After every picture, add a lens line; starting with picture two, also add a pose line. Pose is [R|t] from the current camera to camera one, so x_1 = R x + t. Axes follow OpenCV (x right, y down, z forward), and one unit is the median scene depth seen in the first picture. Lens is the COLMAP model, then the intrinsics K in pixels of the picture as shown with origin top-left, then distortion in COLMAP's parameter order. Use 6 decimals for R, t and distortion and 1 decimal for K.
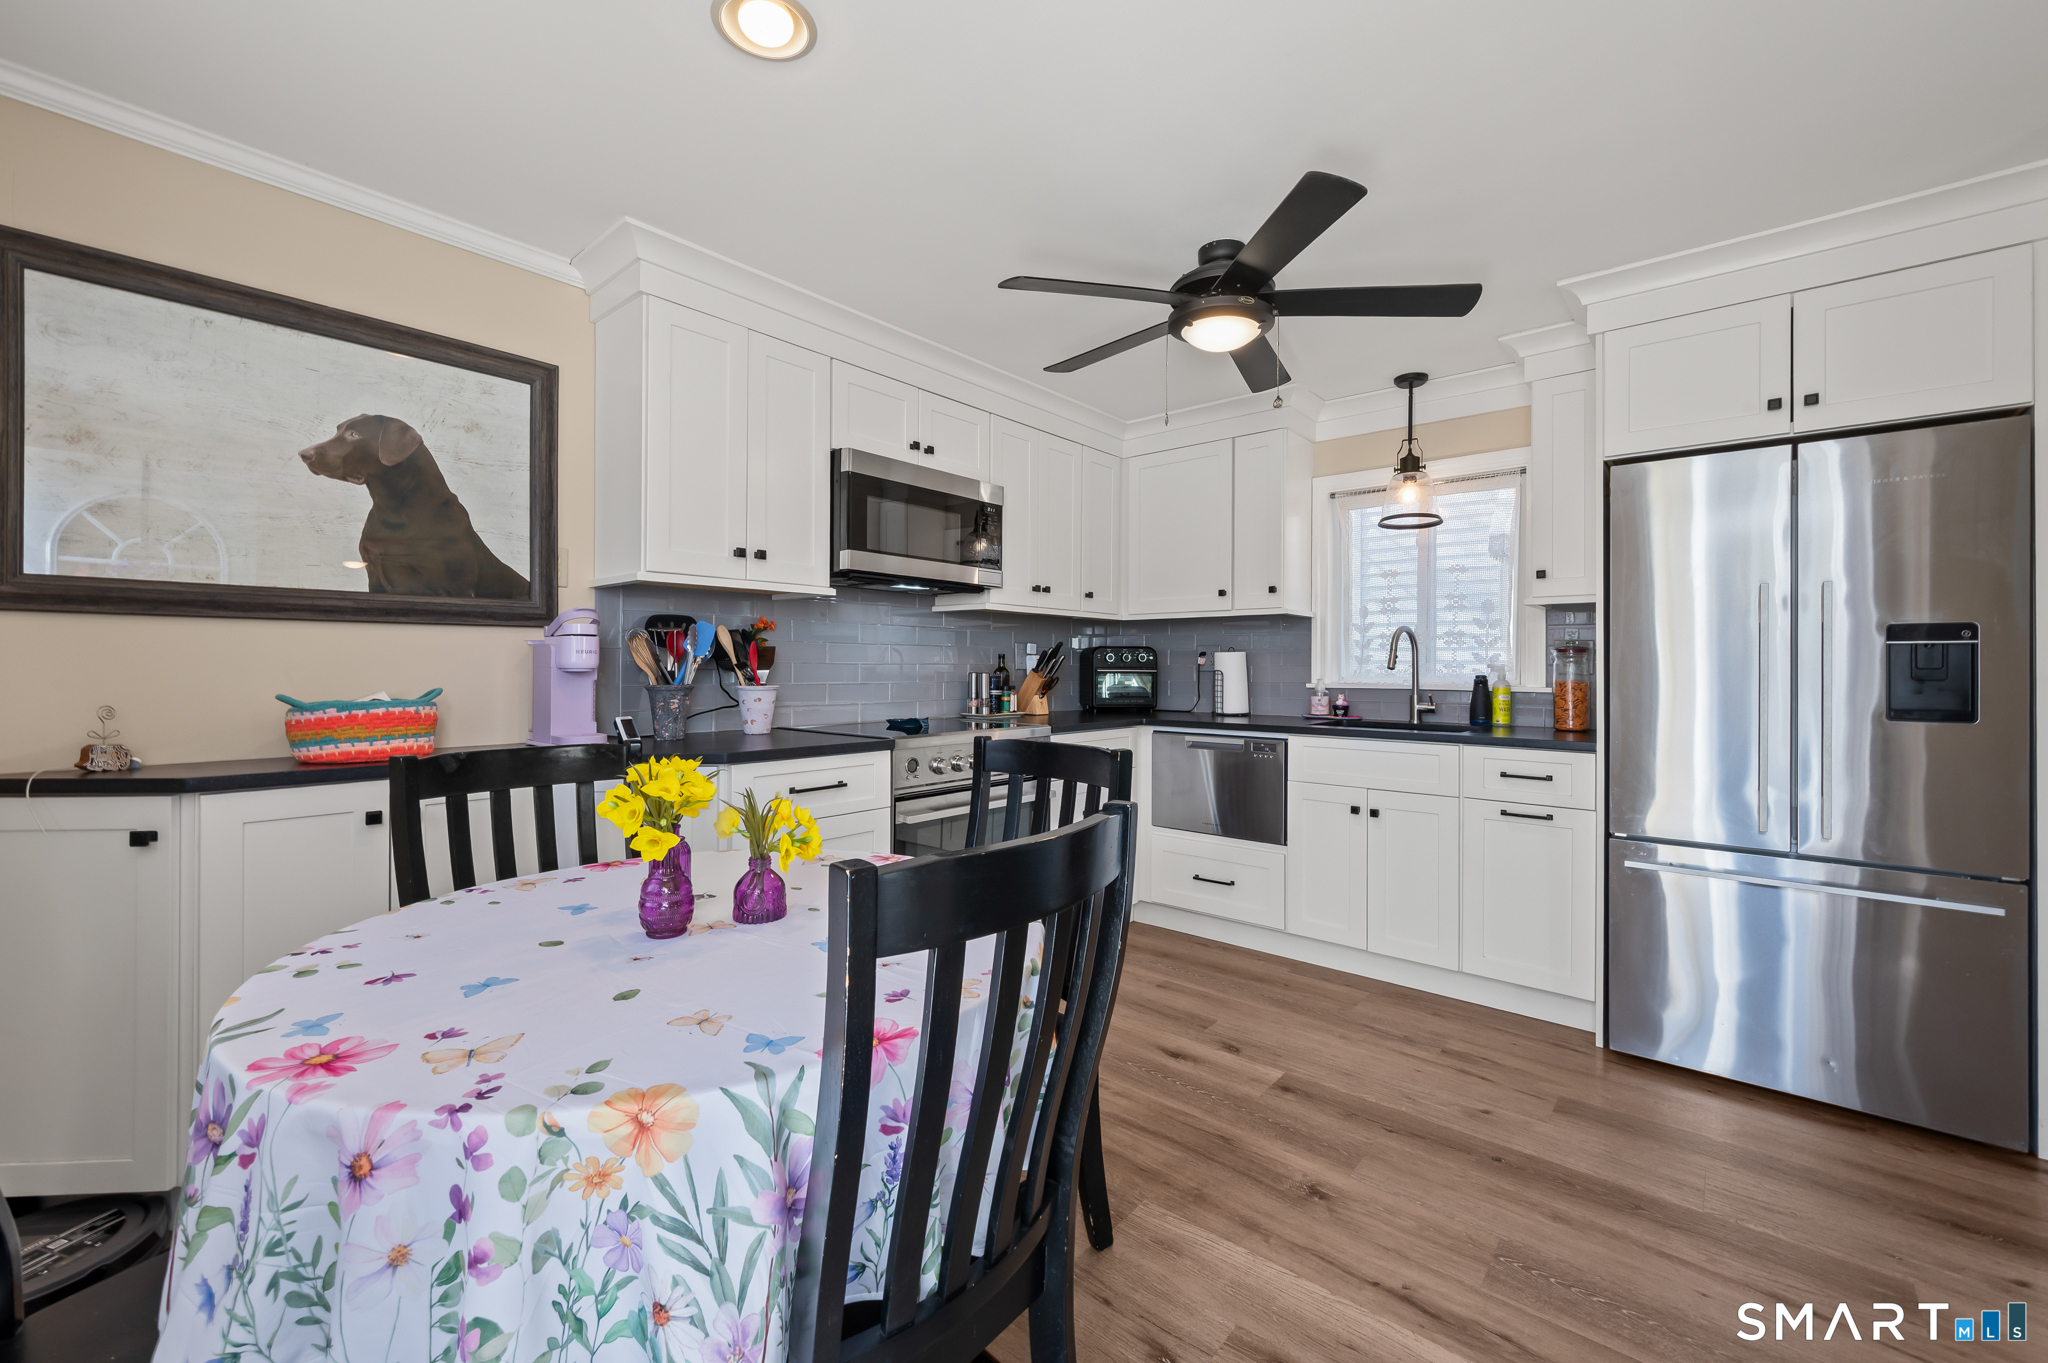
lens RADIAL K [[819.8, 0, 977.6], [0, 819.8, 661.3], [0, 0, 1]] dist [-0.006183, 0.000787]
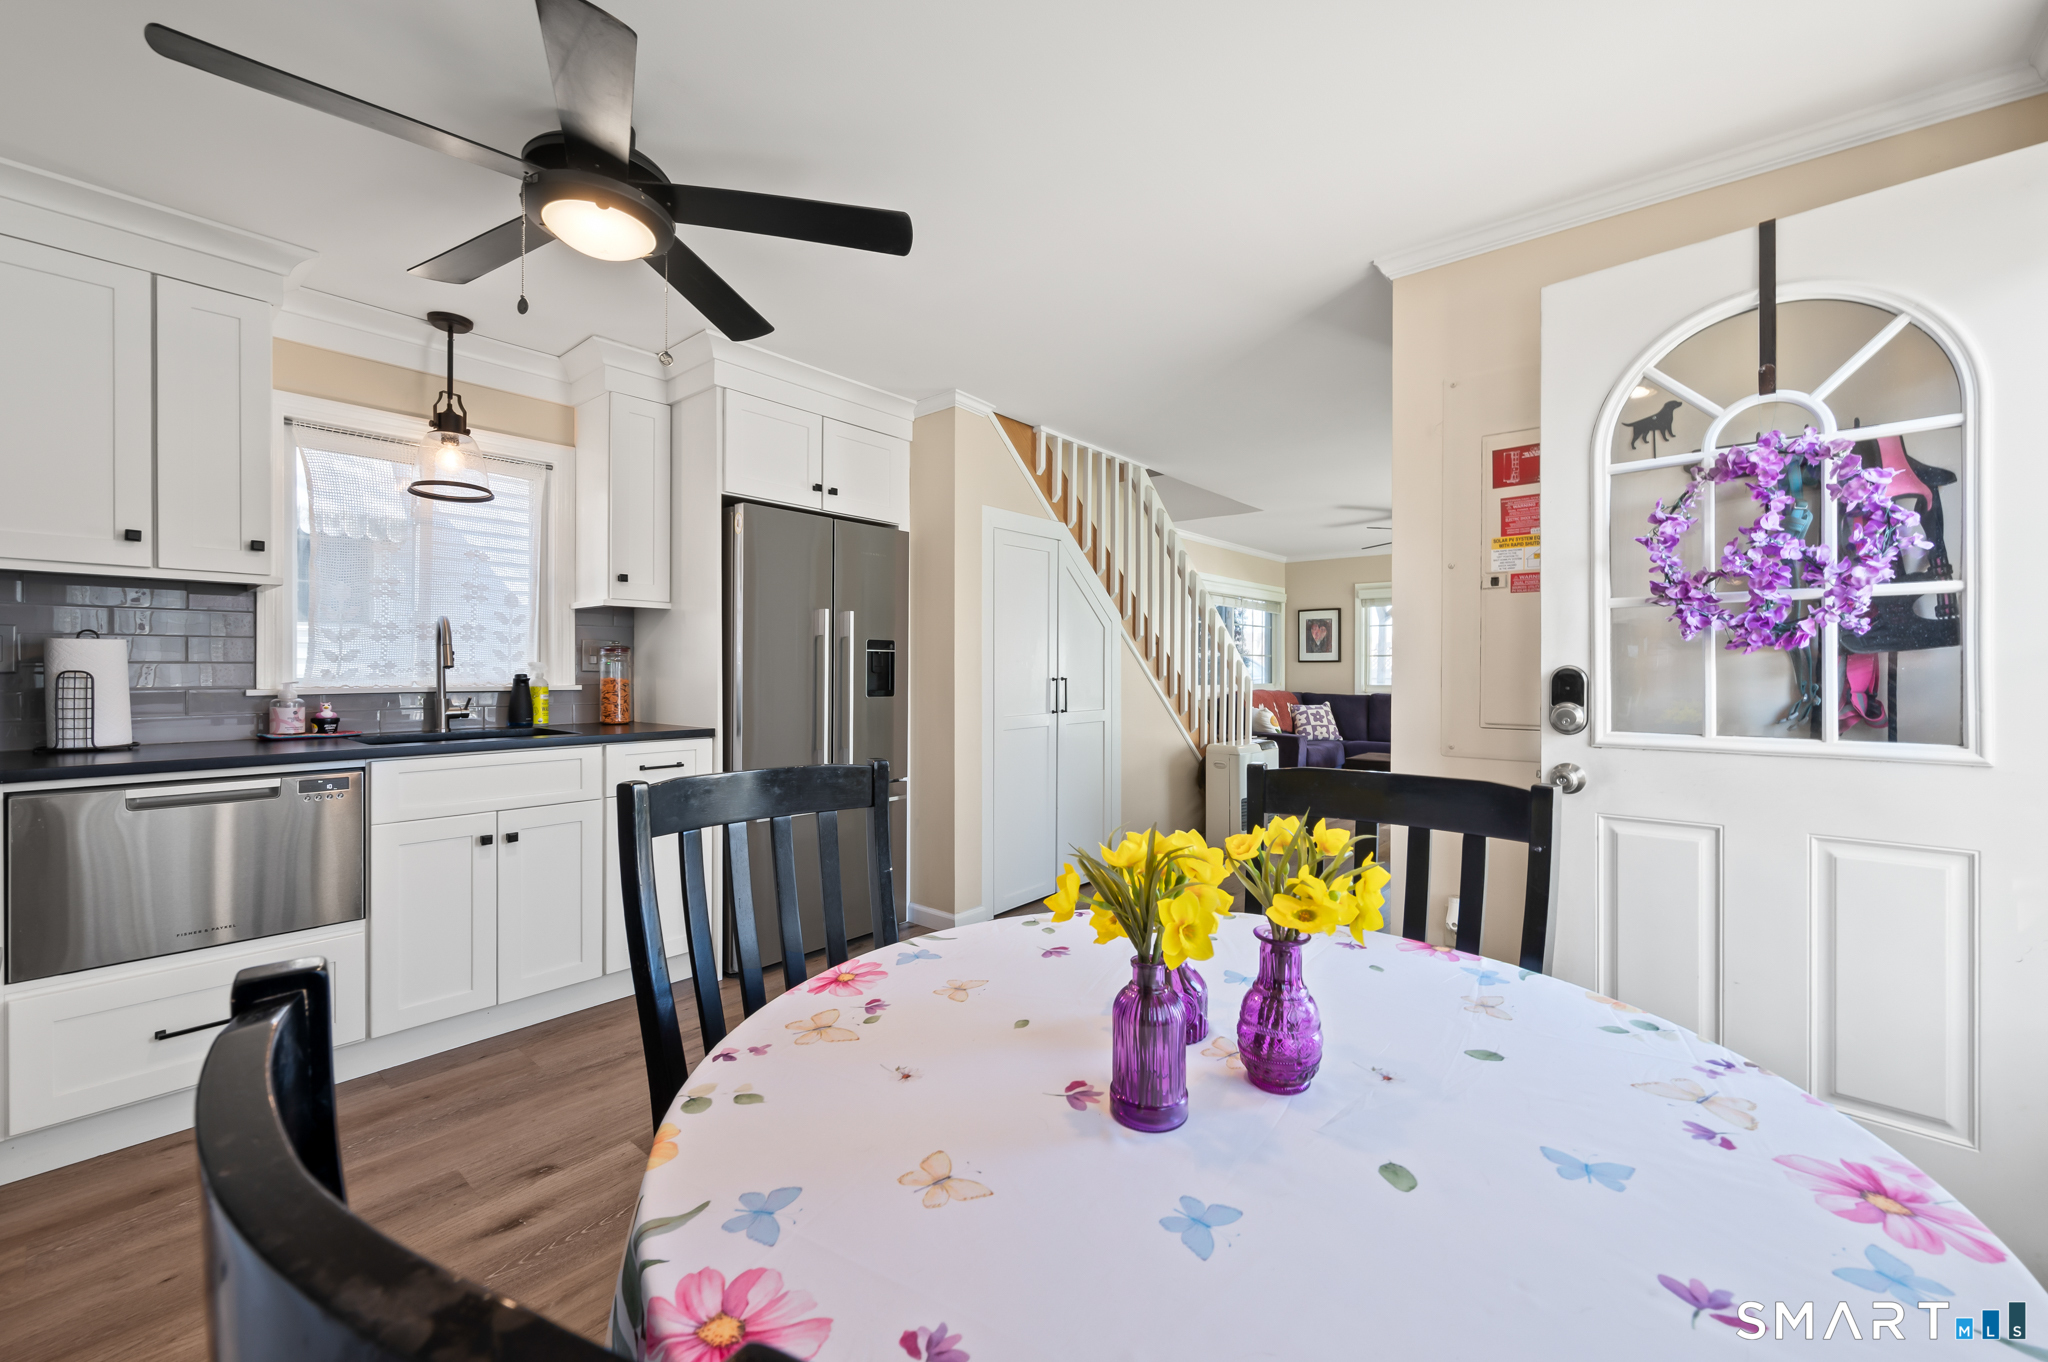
lens RADIAL K [[819.8, 0, 1072.9], [0, 819.8, 669.9], [0, 0, 1]] dist [-0.006183, 0.000787]
pose [[-0.072595, -0.004372, 0.997352, -0.389333], [-0.006377, 0.999972, 0.003920, 0.004860], [-0.997341, -0.006076, -0.072620, 0.469795]]
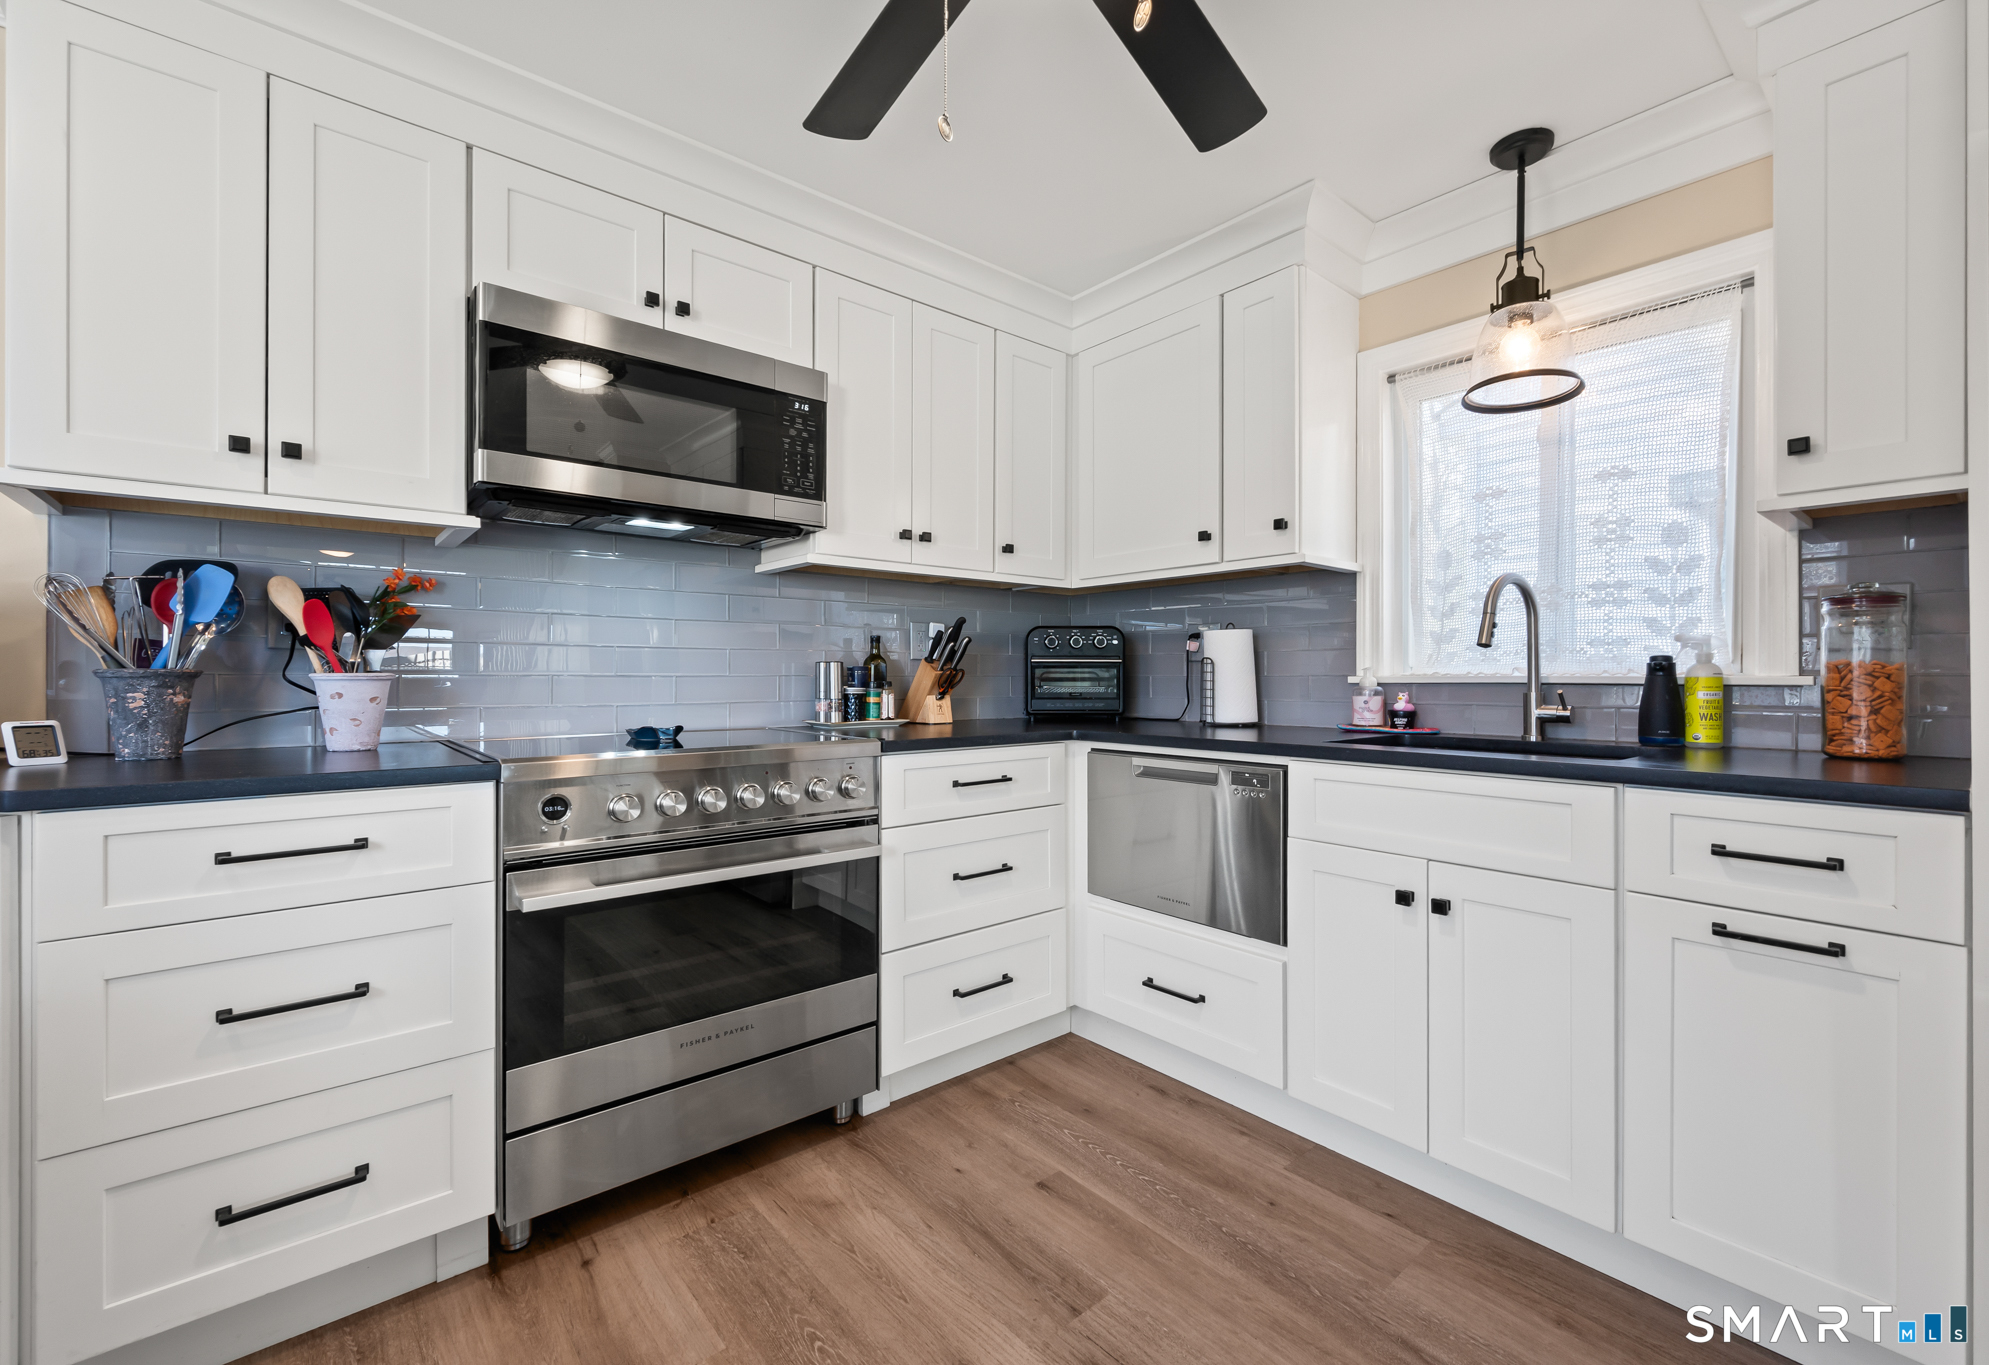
lens RADIAL K [[794.3, 0, 956.6], [0, 794.3, 679.5], [0, 0, 1]] dist [0.000017, -0.000850]
pose [[0.986586, -0.004759, -0.163173, 0.249340], [0.005993, 0.999957, 0.007072, 0.028782], [0.163132, -0.007955, 0.986572, 0.420357]]
